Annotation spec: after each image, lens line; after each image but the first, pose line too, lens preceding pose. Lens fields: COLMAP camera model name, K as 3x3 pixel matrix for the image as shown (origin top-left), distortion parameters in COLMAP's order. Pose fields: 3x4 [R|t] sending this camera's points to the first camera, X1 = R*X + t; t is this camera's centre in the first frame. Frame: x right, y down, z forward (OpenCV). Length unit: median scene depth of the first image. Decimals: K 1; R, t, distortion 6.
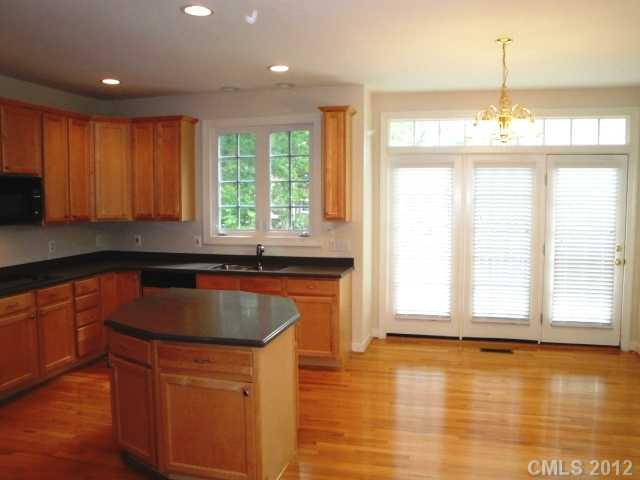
lens RADIAL K [[526.2, 0, 320.0], [0, 526.2, 240.0], [0, 0, 1]] dist [-0.066262, -0.002154]
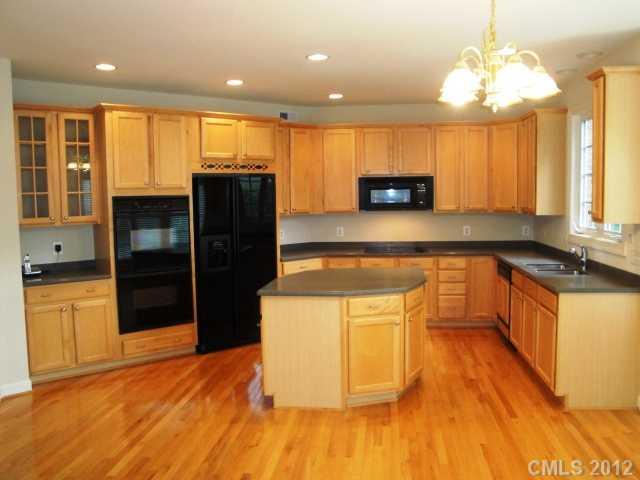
lens RADIAL K [[526.2, 0, 320.0], [0, 526.2, 240.0], [0, 0, 1]] dist [-0.066262, -0.002154]
pose [[0.094364, 0.082508, -0.992113, 0.782075], [-0.064773, 0.994957, 0.076583, -0.043926], [0.993428, 0.057036, 0.099232, 0.579852]]
